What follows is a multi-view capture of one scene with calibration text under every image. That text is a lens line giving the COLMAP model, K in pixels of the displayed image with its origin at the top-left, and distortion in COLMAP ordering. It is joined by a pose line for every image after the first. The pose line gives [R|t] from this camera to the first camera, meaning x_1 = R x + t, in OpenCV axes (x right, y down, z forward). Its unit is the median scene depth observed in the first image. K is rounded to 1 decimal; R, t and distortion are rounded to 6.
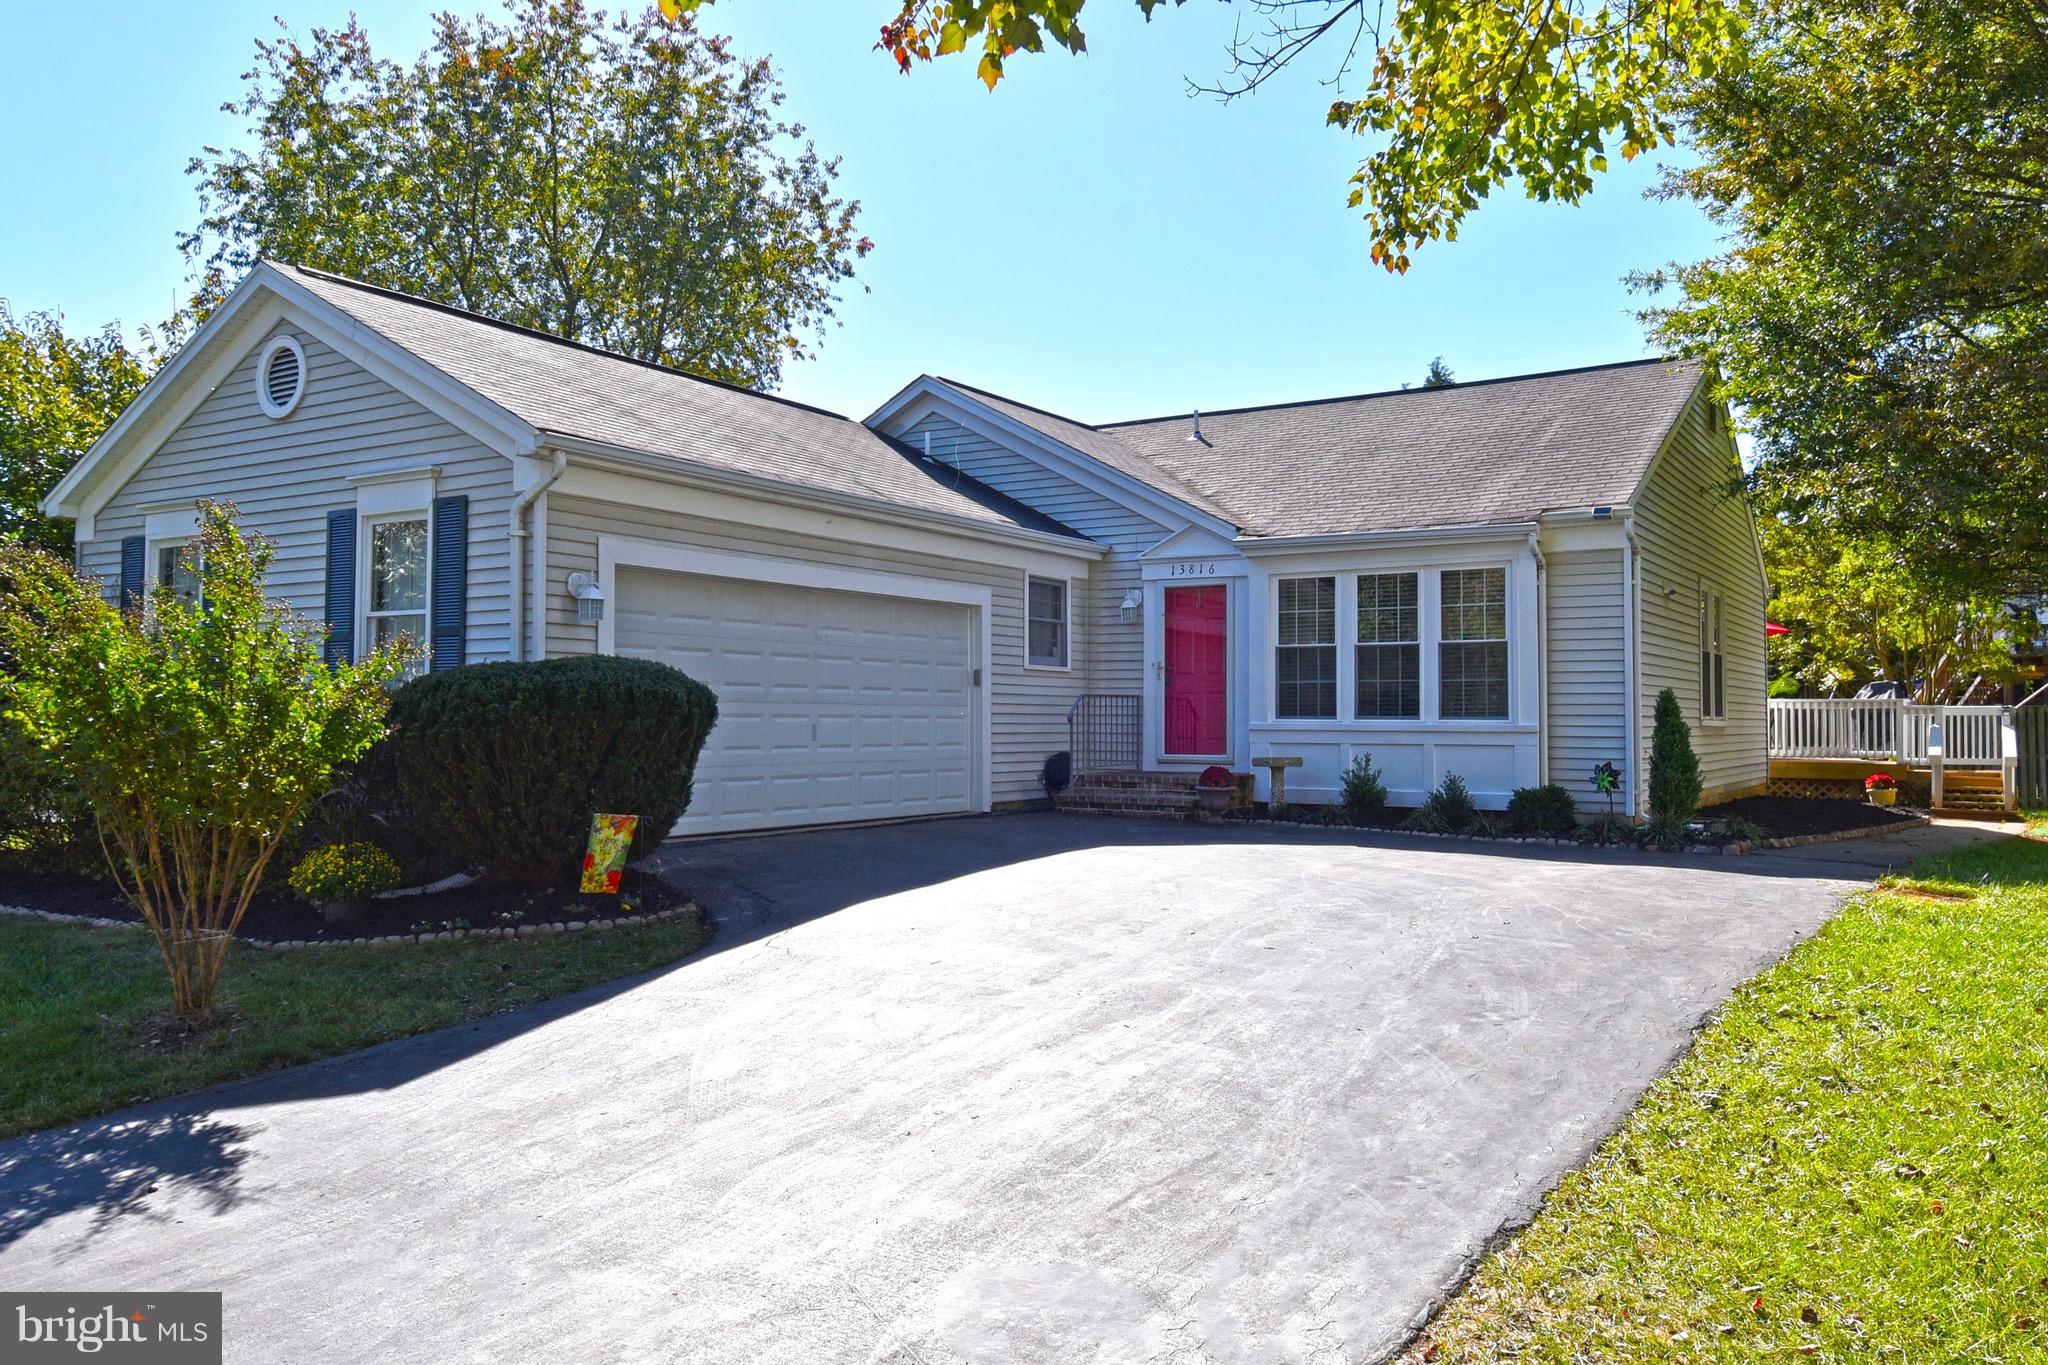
lens RADIAL K [[1530.9, 0, 1024.0], [0, 1530.9, 682.5], [0, 0, 1]] dist [-0.005576, -0.003080]
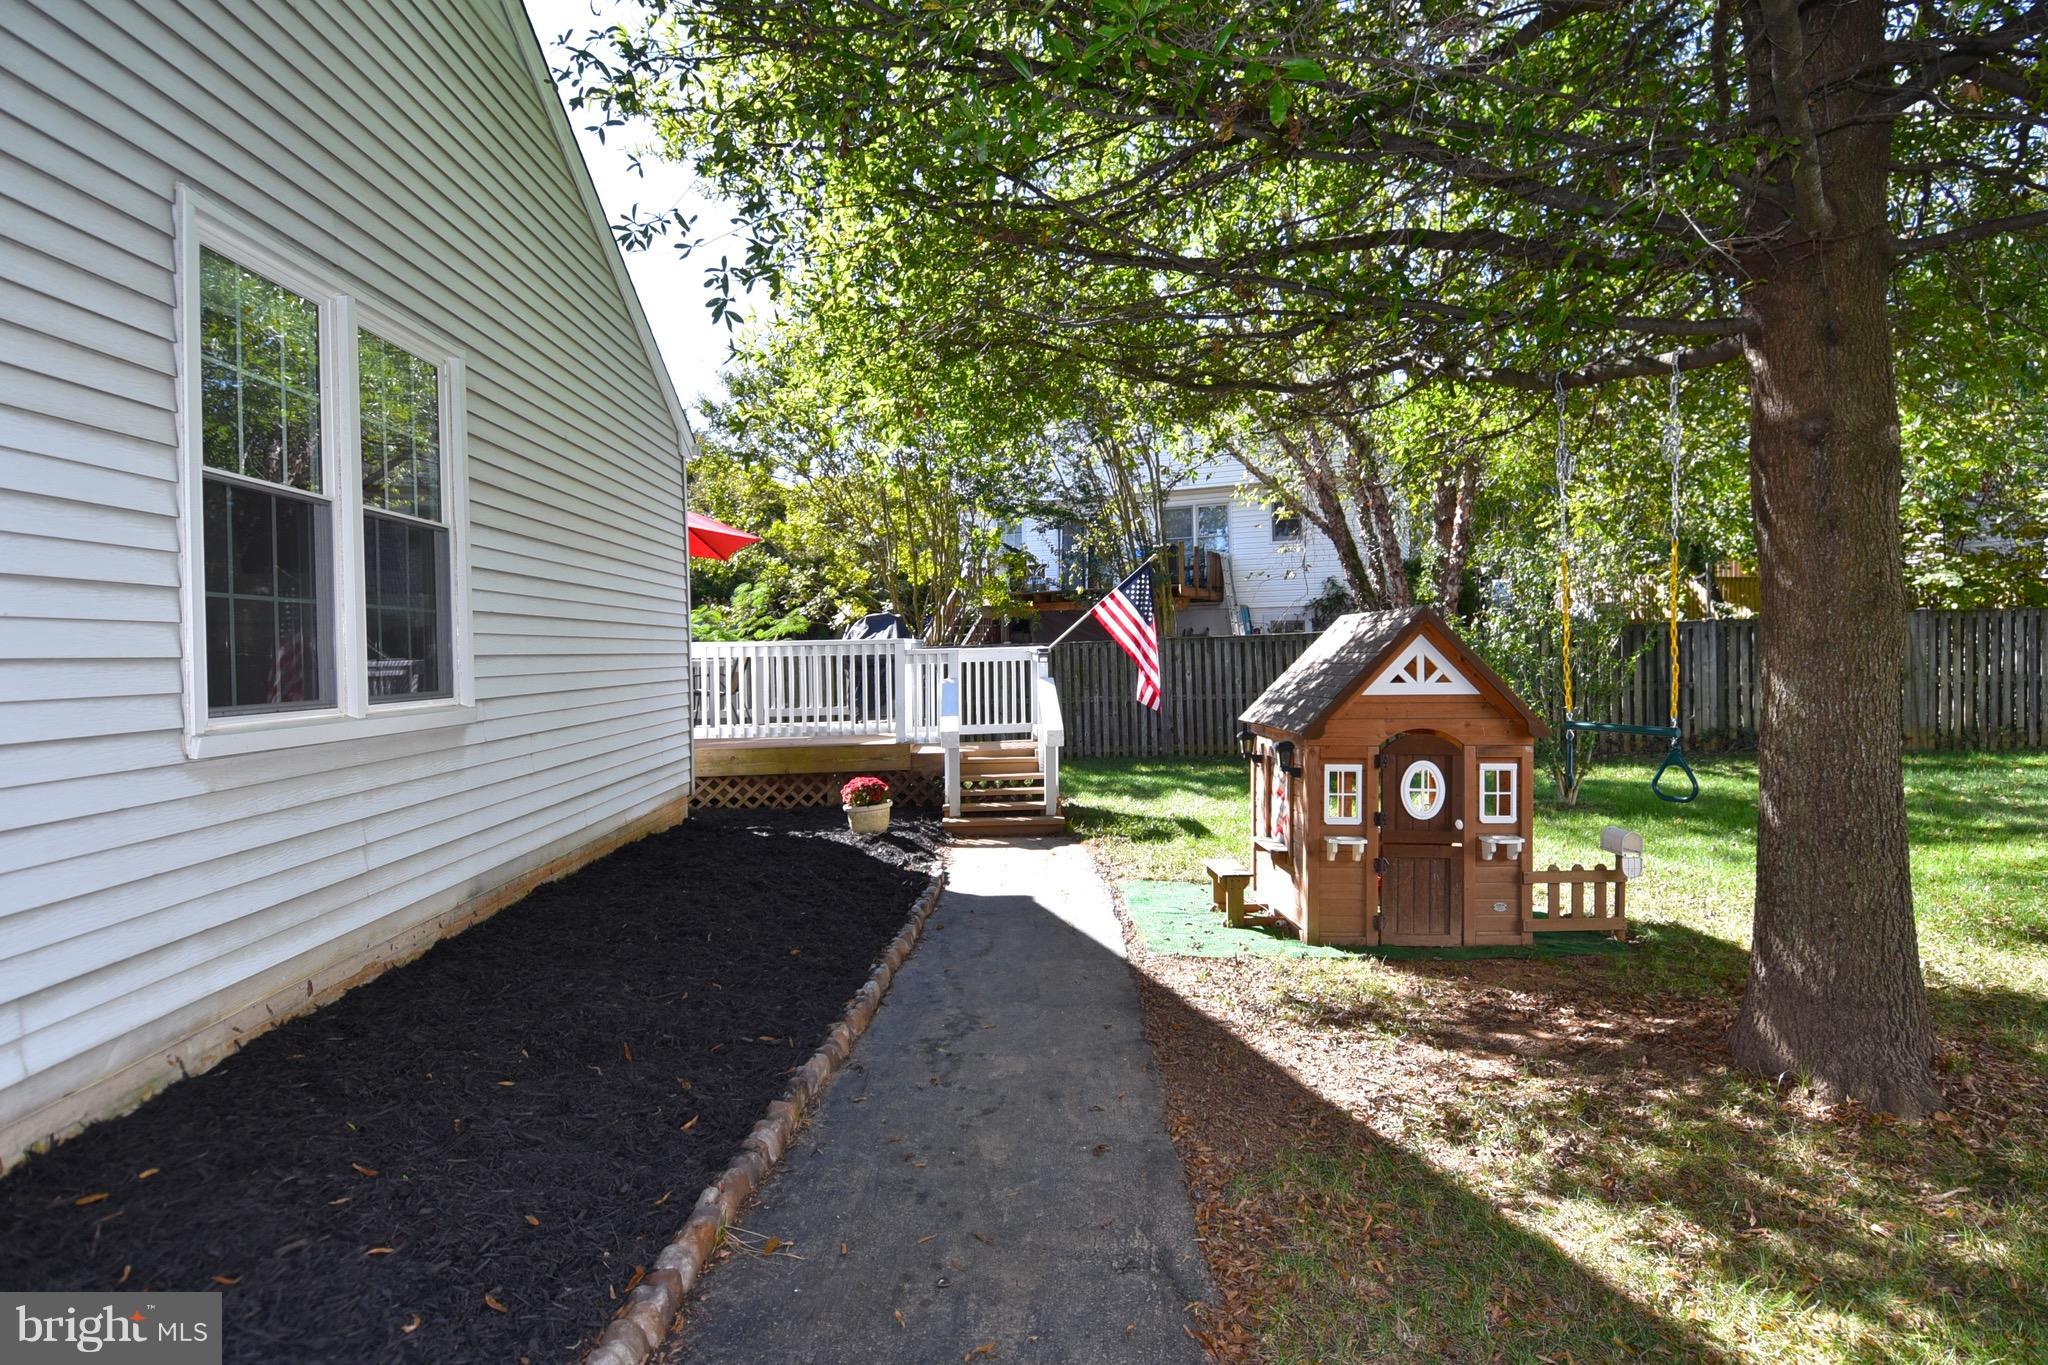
lens RADIAL K [[1530.9, 0, 1024.0], [0, 1530.9, 682.5], [0, 0, 1]] dist [-0.005576, -0.003080]
pose [[0.830252, -0.029735, 0.556594, 0.250967], [0.009403, 0.999181, 0.039353, 0.004013], [-0.557308, -0.027440, 0.829852, 0.424766]]
